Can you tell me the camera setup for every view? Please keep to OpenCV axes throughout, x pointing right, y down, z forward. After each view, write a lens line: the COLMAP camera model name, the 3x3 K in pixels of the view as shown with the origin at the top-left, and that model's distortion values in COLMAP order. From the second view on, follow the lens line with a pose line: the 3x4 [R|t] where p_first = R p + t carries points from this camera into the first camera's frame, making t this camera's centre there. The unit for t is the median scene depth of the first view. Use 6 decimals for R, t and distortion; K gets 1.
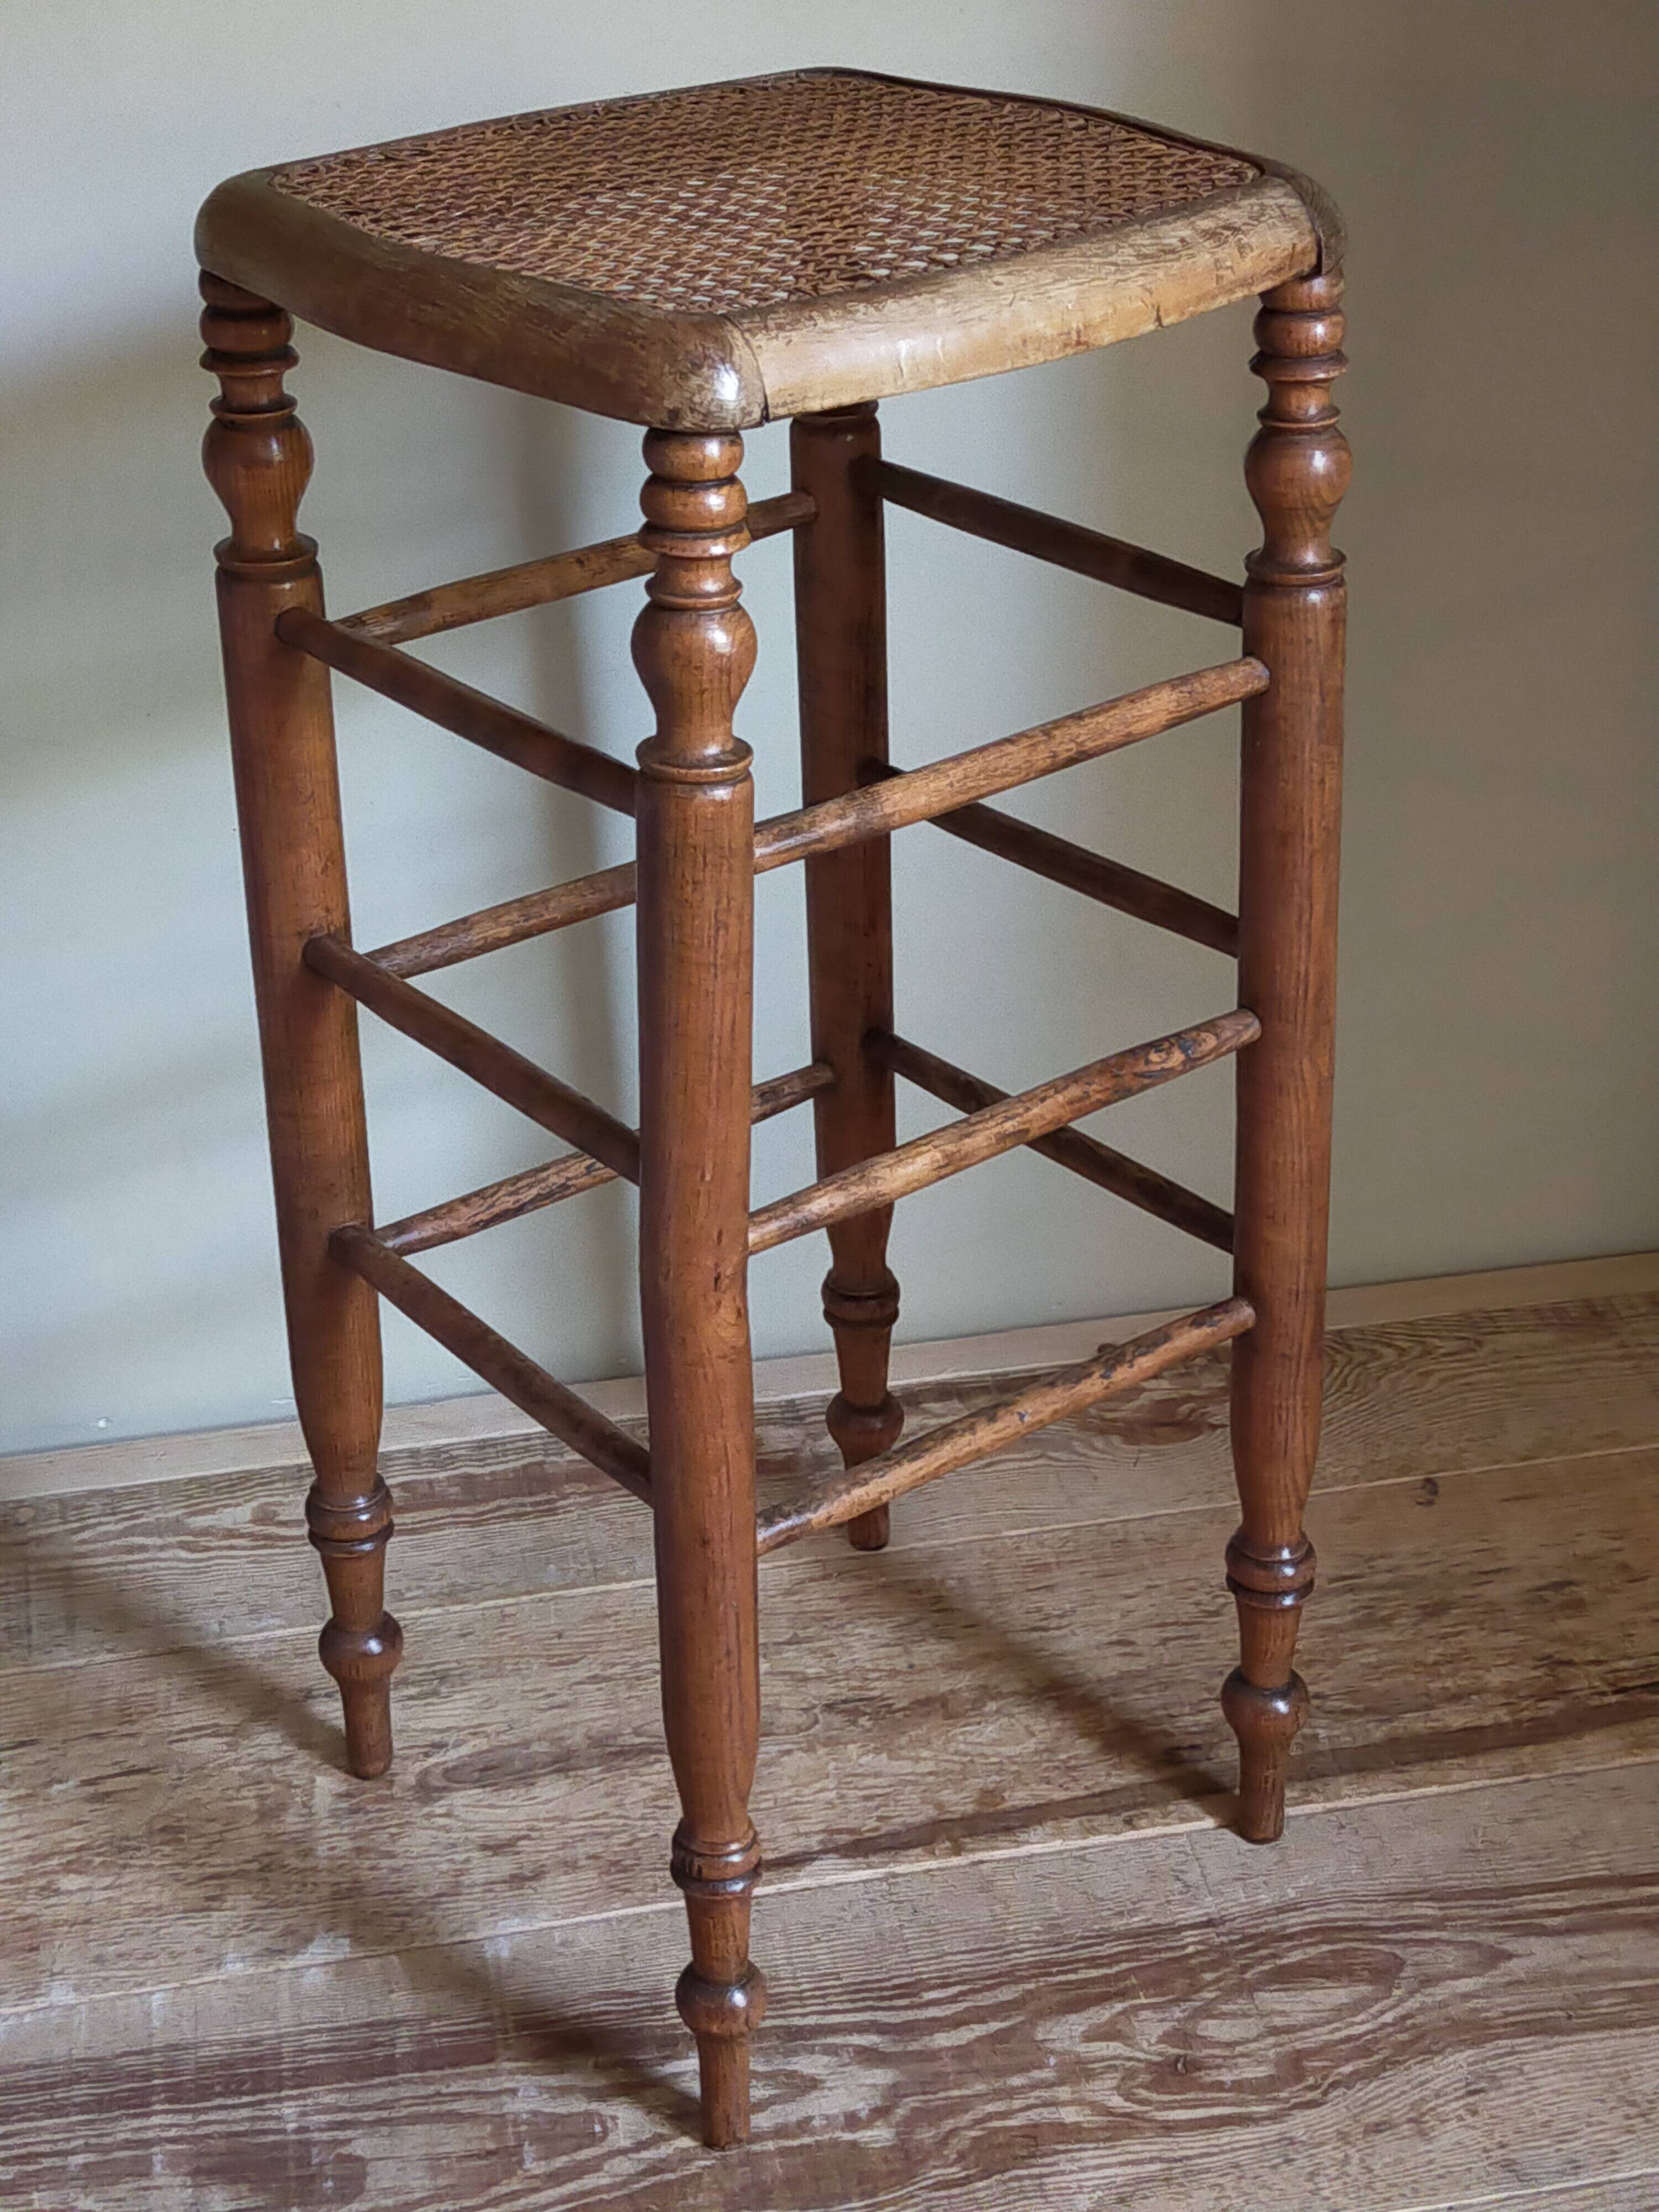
lens RADIAL K [[3521.5, 0, 830.8], [0, 3521.5, 751.1], [0, 0, 1]] dist [0.046785, 0.075192]
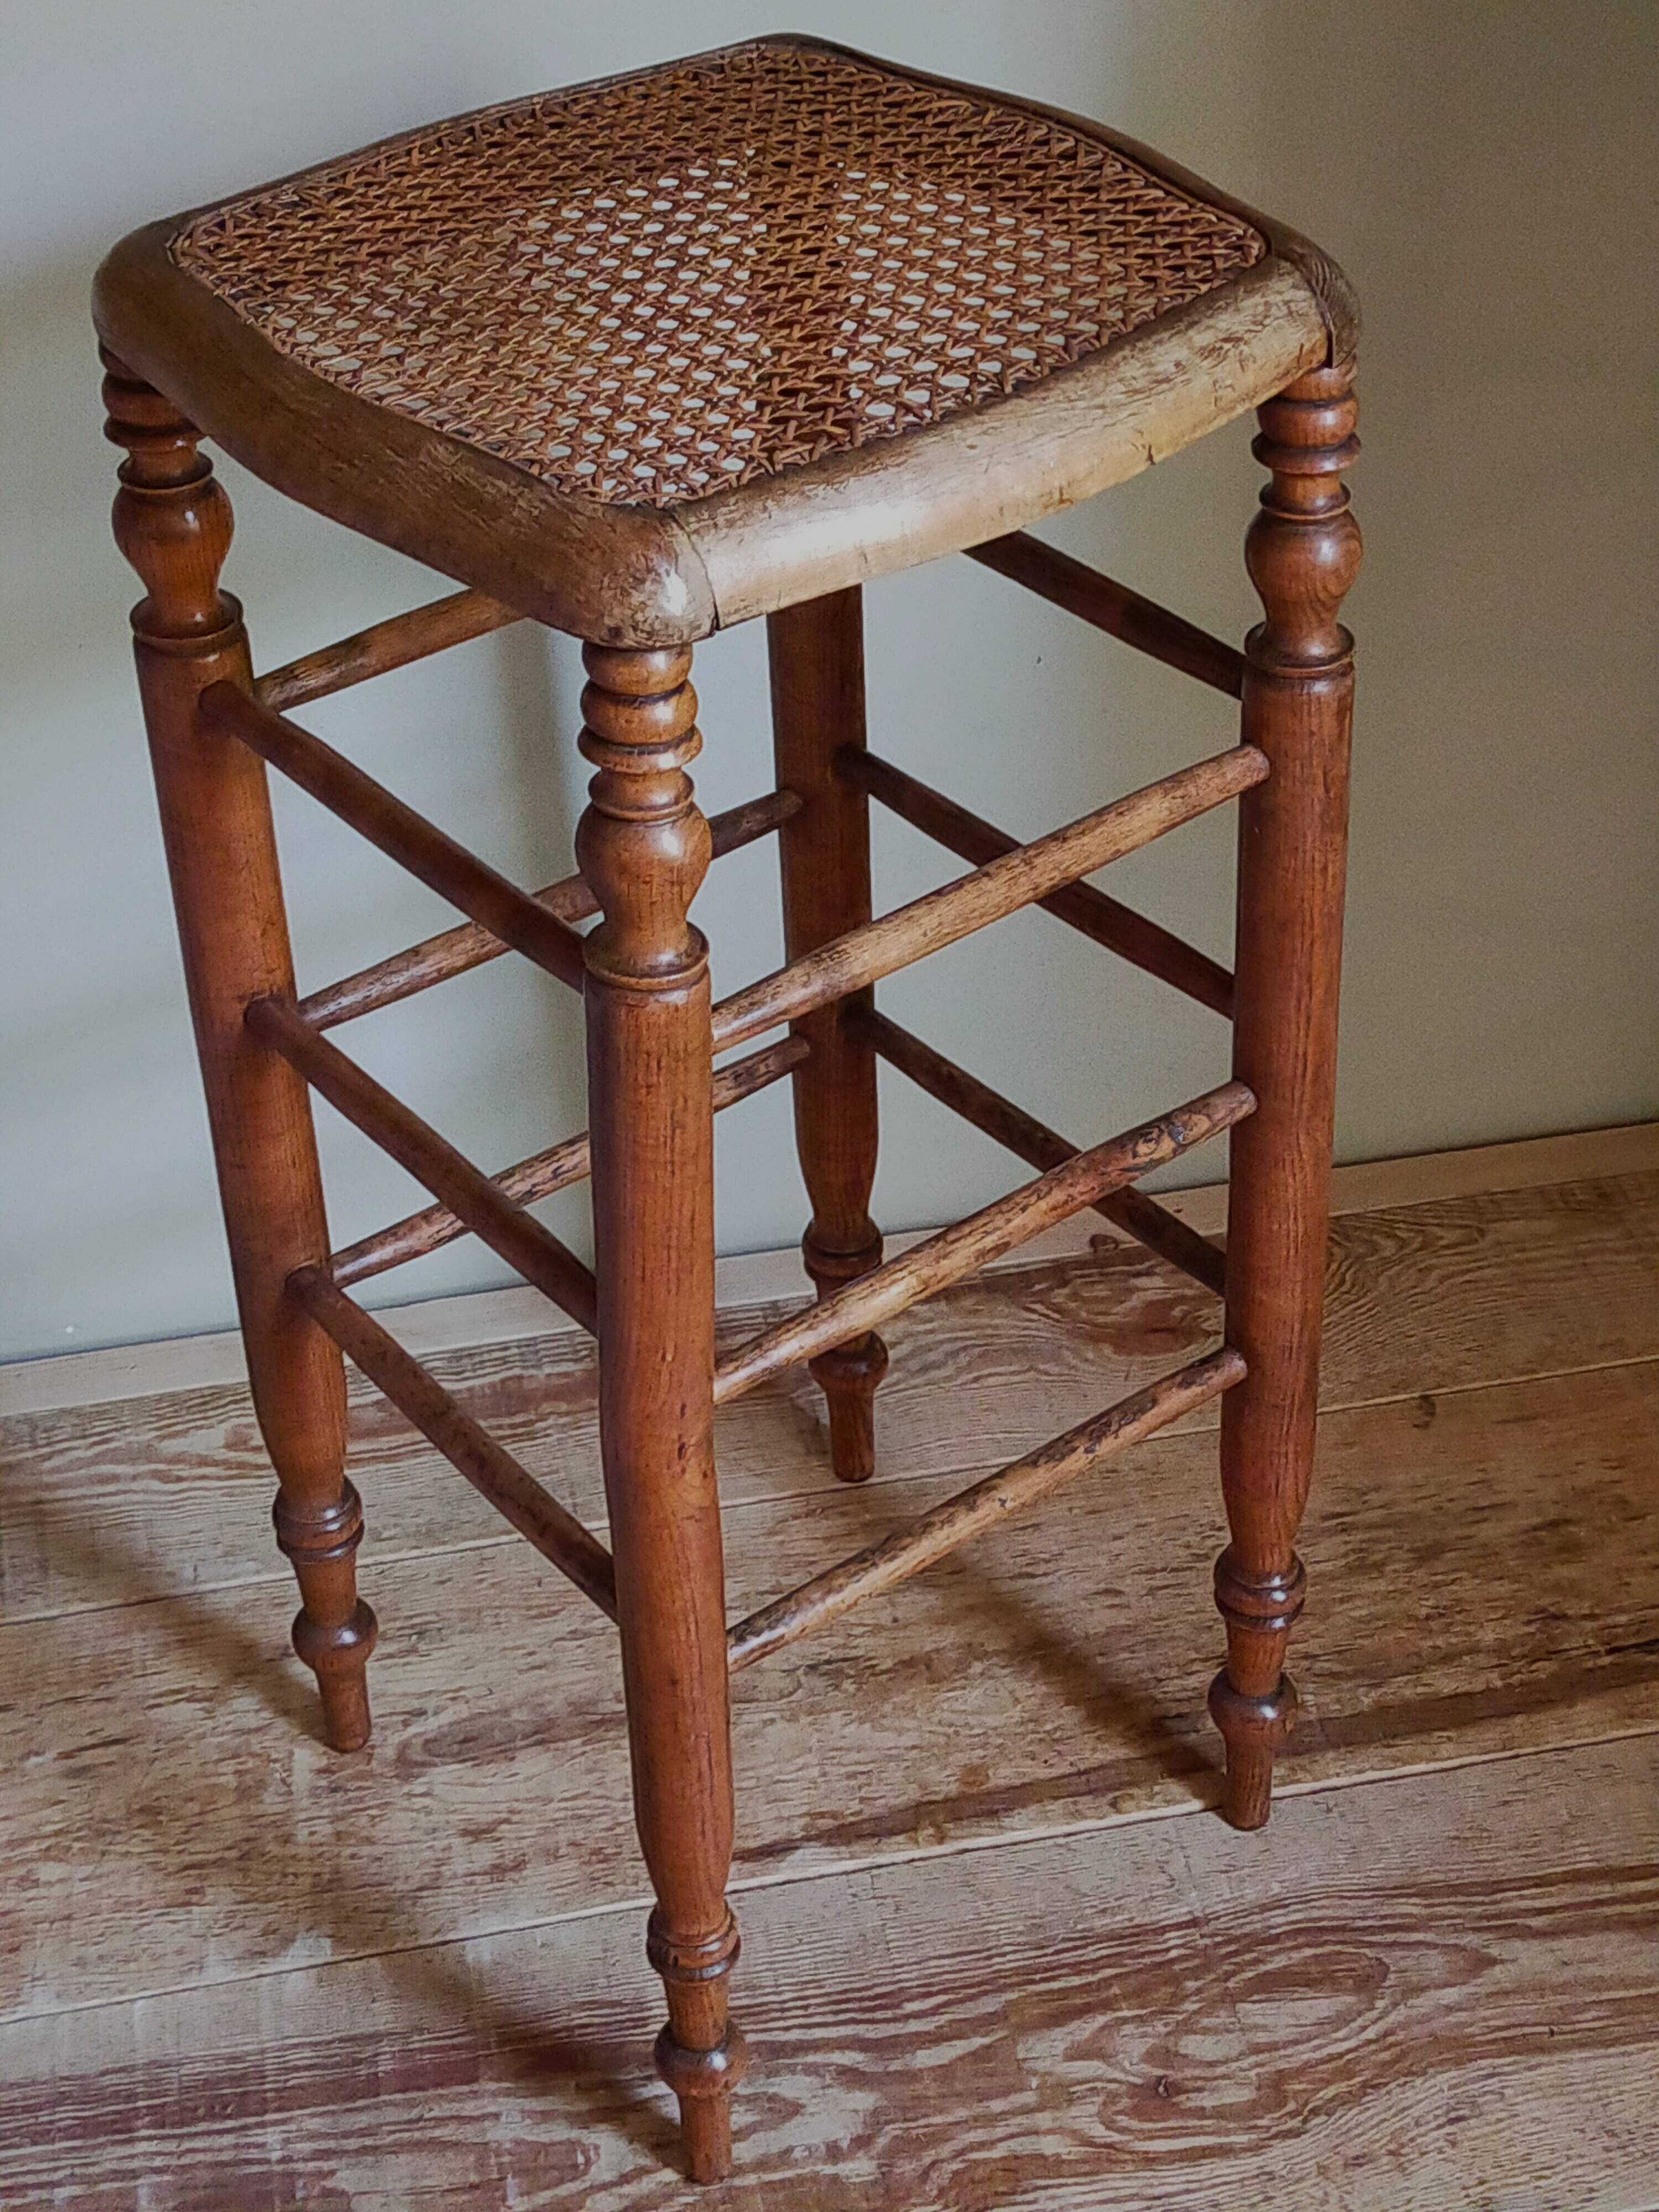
lens RADIAL K [[3594.1, 0, 822.4], [0, 3594.1, 820.4], [0, 0, 1]] dist [0.053465, 0.083510]
pose [[0.999964, -0.006971, -0.004933, 0.009949], [0.007746, 0.983592, 0.180240, -0.159388], [0.003596, -0.180271, 0.983610, 0.056661]]
